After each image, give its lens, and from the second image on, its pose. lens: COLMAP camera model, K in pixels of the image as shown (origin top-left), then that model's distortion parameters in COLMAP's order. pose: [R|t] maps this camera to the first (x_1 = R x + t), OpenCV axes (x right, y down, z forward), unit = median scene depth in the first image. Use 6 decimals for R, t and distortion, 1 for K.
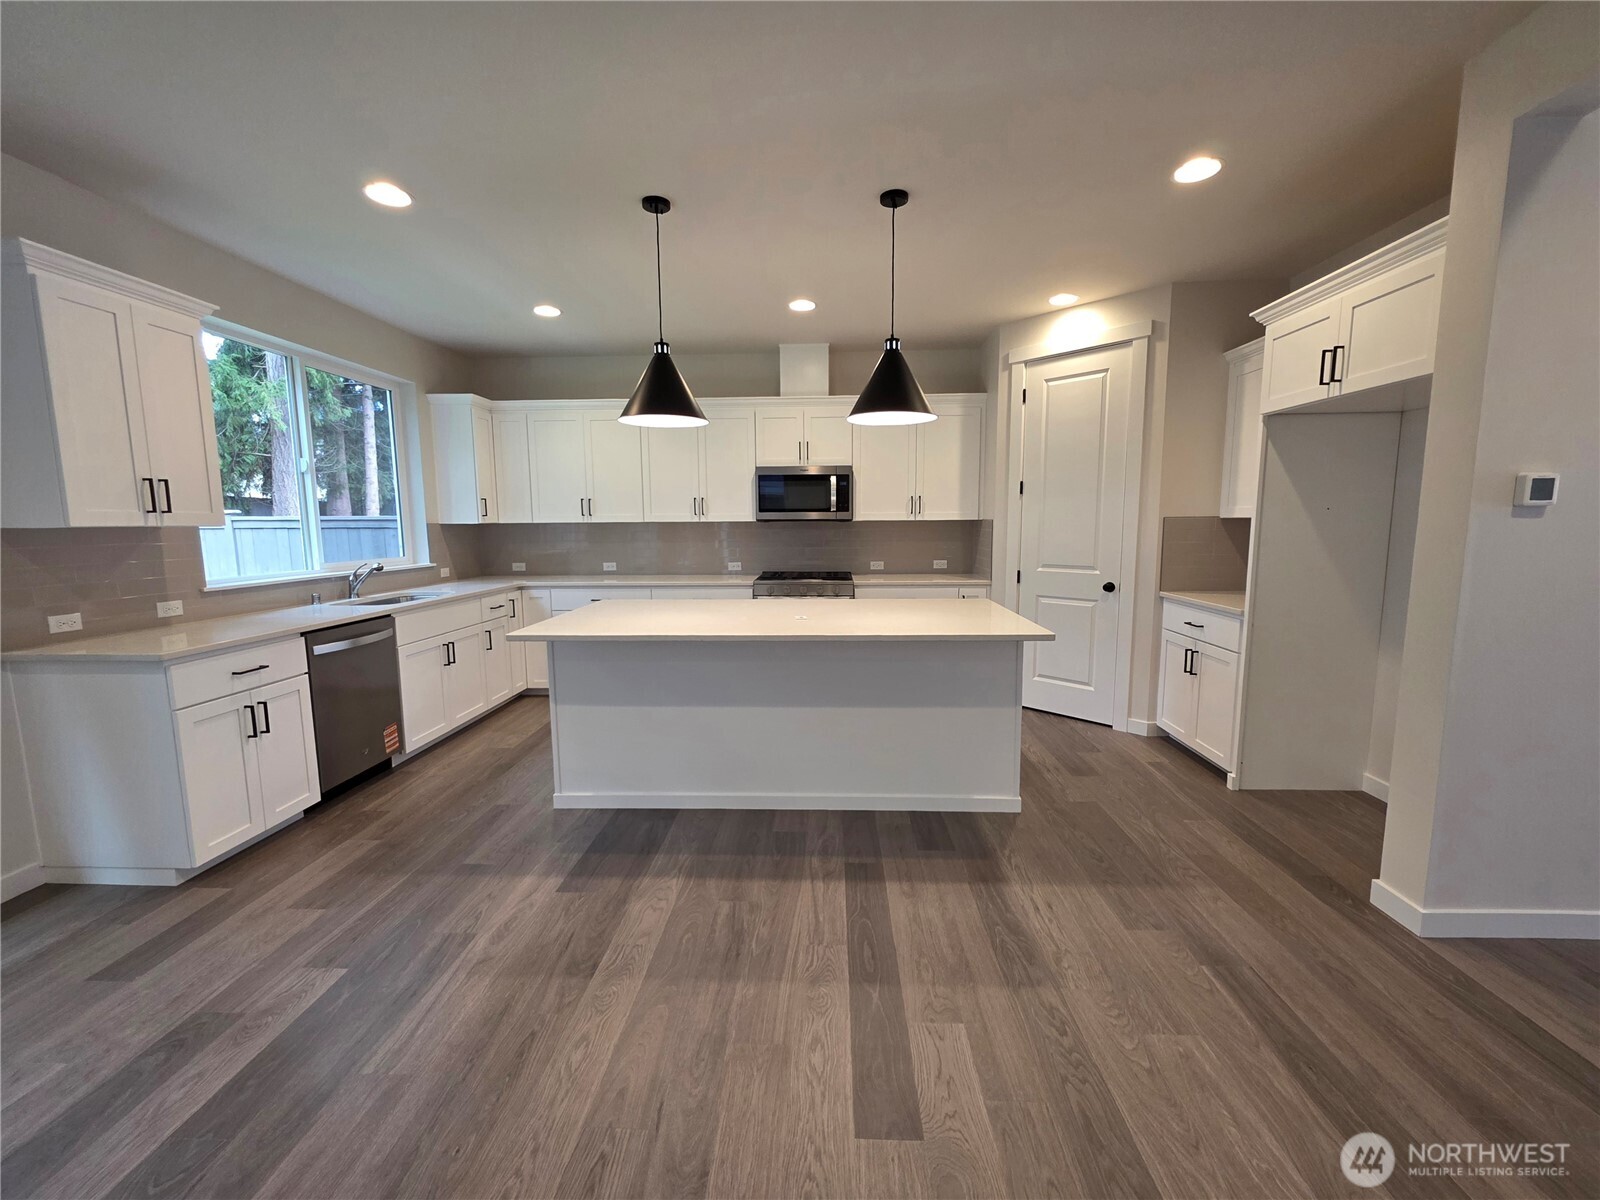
lens RADIAL K [[640.9, 0, 805.2], [0, 640.9, 616.8], [0, 0, 1]] dist [0.002541, -0.001032]
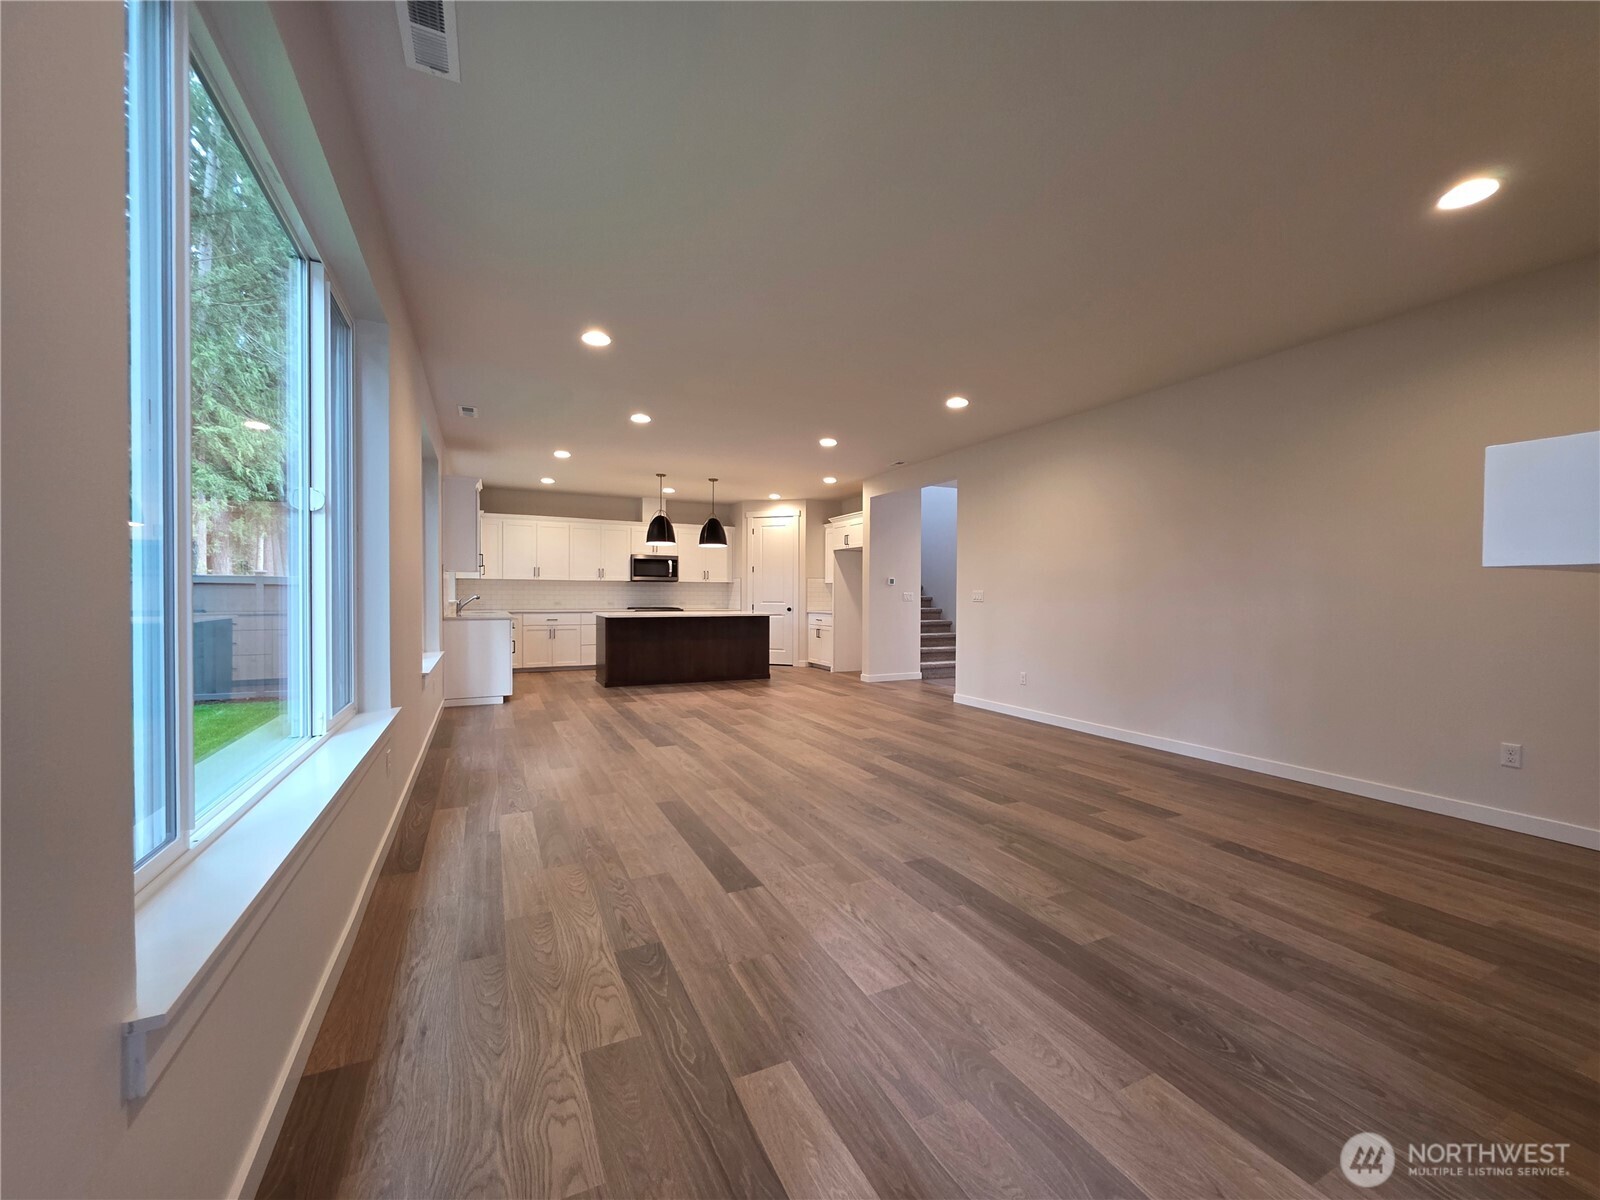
lens RADIAL K [[640.9, 0, 804.8], [0, 640.9, 604.0], [0, 0, 1]] dist [0.002541, -0.001032]
pose [[0.879762, 0.006105, 0.475375, -0.625198], [0.057313, 0.991263, -0.118798, 0.218088], [-0.471947, 0.131759, 0.871726, -1.132037]]
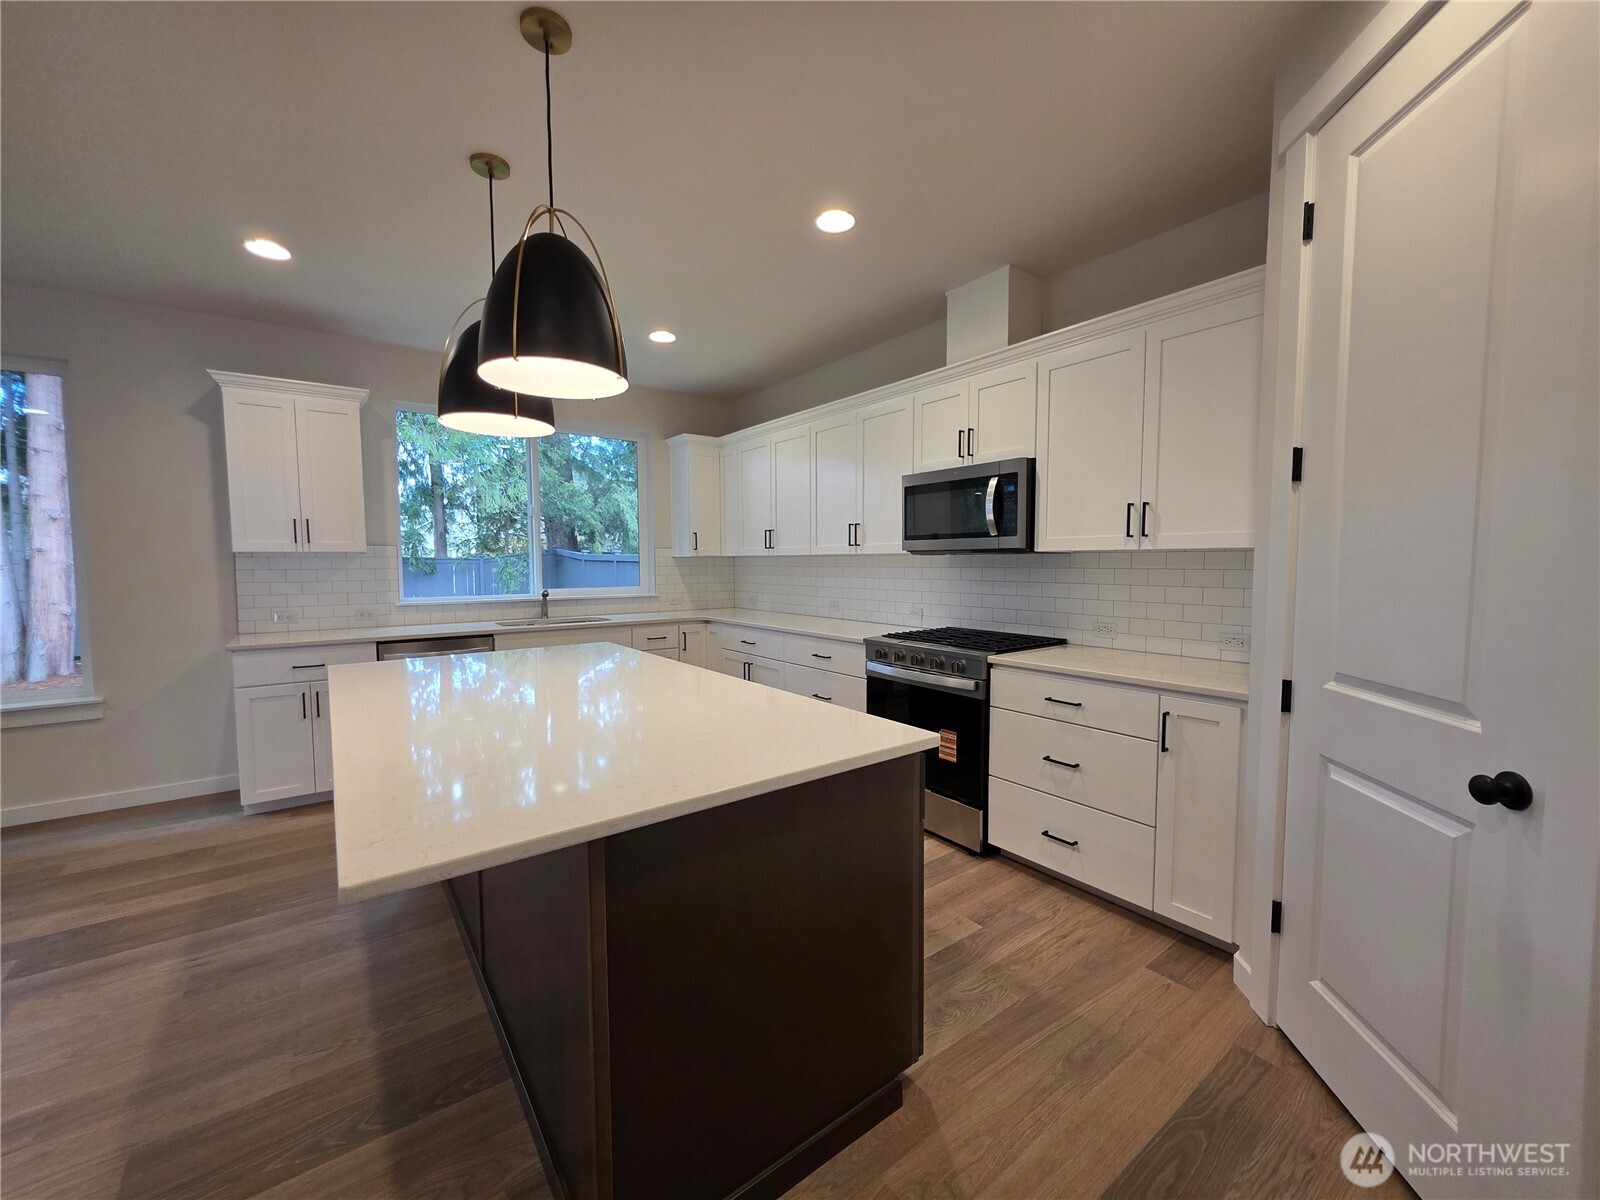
lens RADIAL K [[640.9, 0, 804.5], [0, 640.9, 606.3], [0, 0, 1]] dist [0.002541, -0.001032]
pose [[0.627512, 0.061528, -0.776172, 0.448822], [-0.114272, 0.993356, -0.013641, -0.079751], [0.770175, 0.097255, 0.630374, 0.550430]]
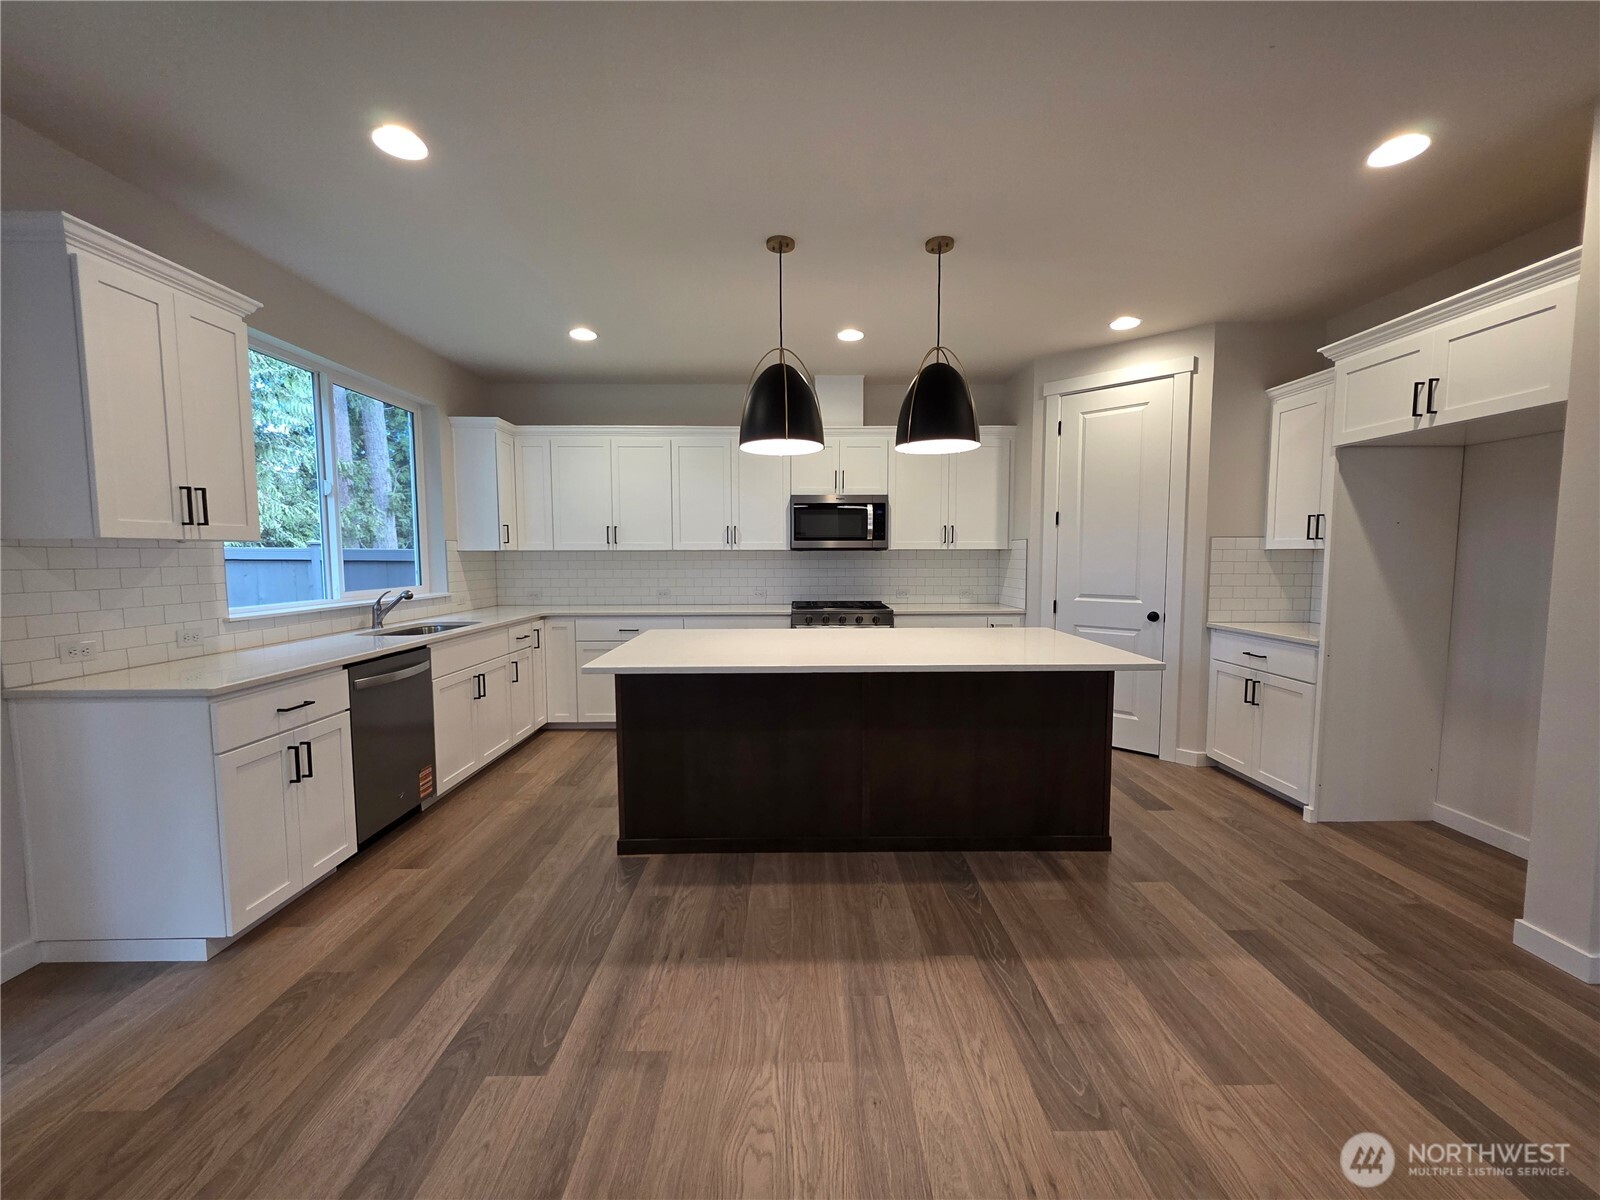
lens RADIAL K [[640.9, 0, 806.3], [0, 640.9, 603.3], [0, 0, 1]] dist [0.002541, -0.001032]
pose [[0.998576, 0.001022, 0.053341, -0.117994], [0.002701, 0.997567, -0.069666, 0.001346], [-0.053283, 0.069711, 0.996143, 0.032255]]
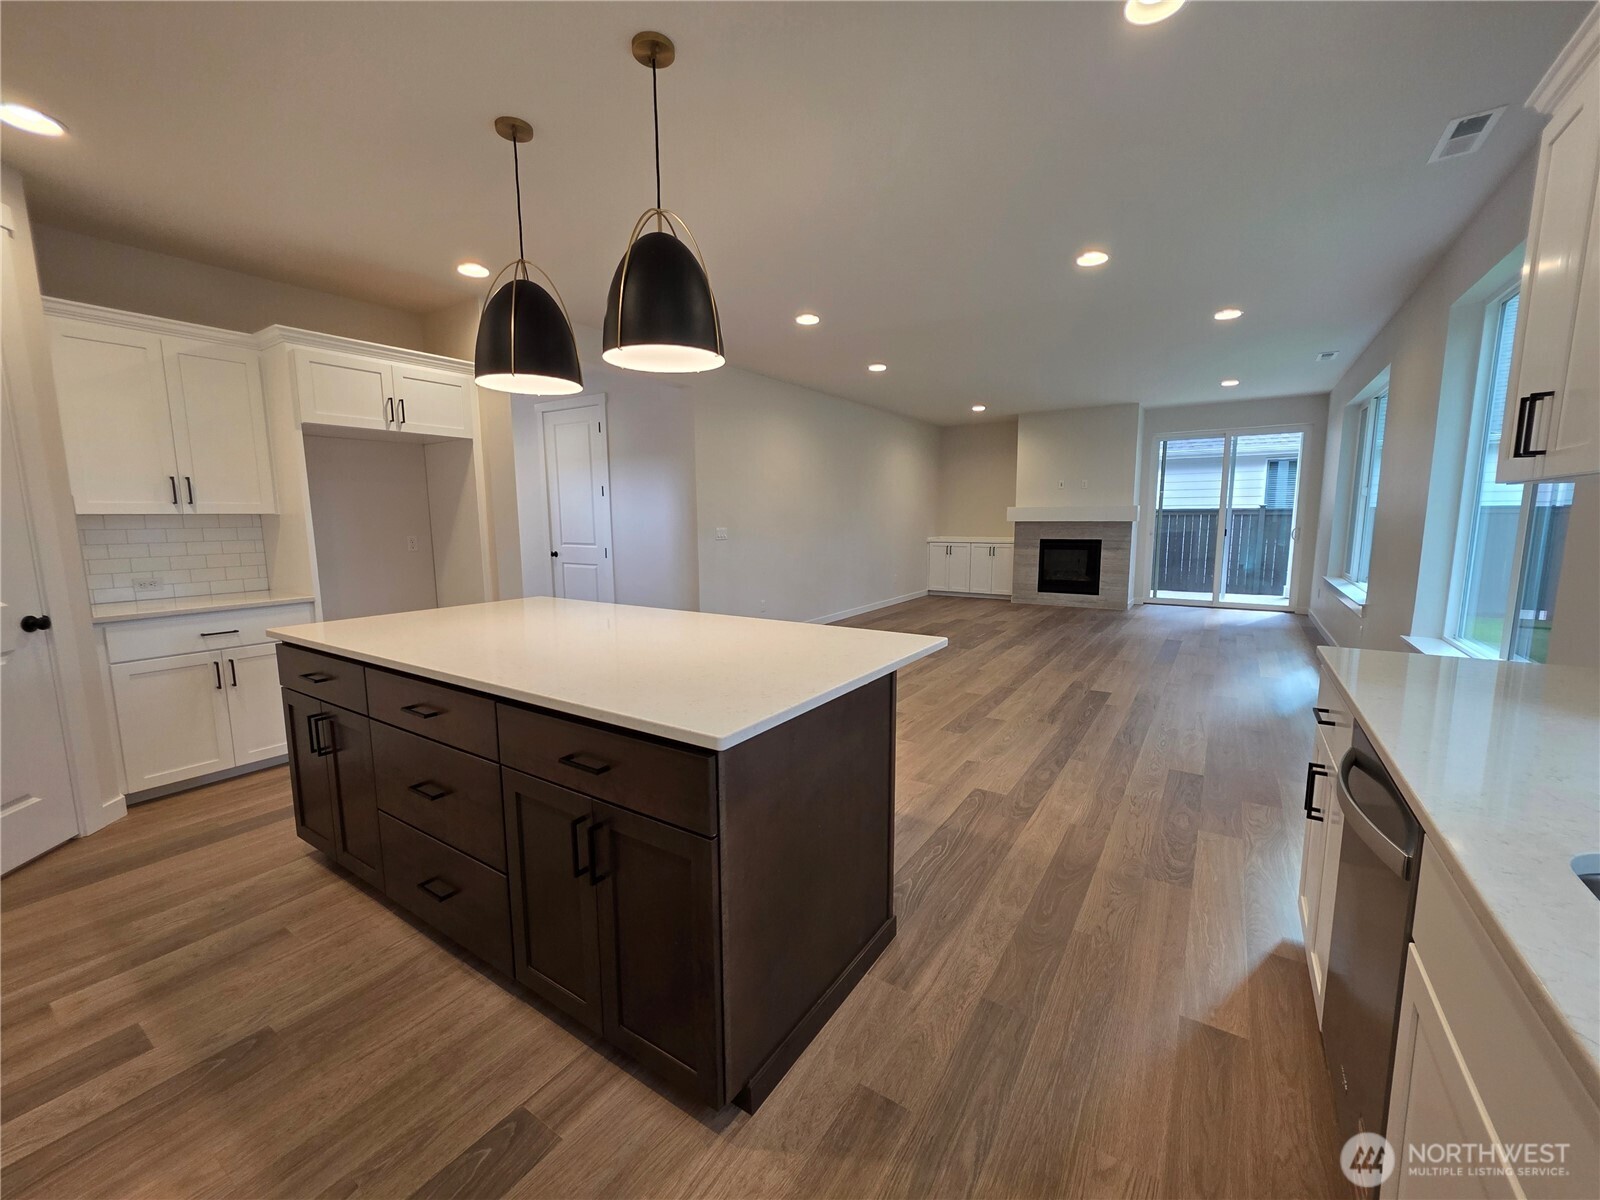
lens RADIAL K [[640.9, 0, 804.5], [0, 640.9, 601.3], [0, 0, 1]] dist [0.002541, -0.001032]
pose [[-0.853043, -0.054351, 0.519002, -0.437974], [0.091521, 0.963564, 0.251333, -0.141072], [-0.513752, 0.261898, -0.816987, 1.034019]]
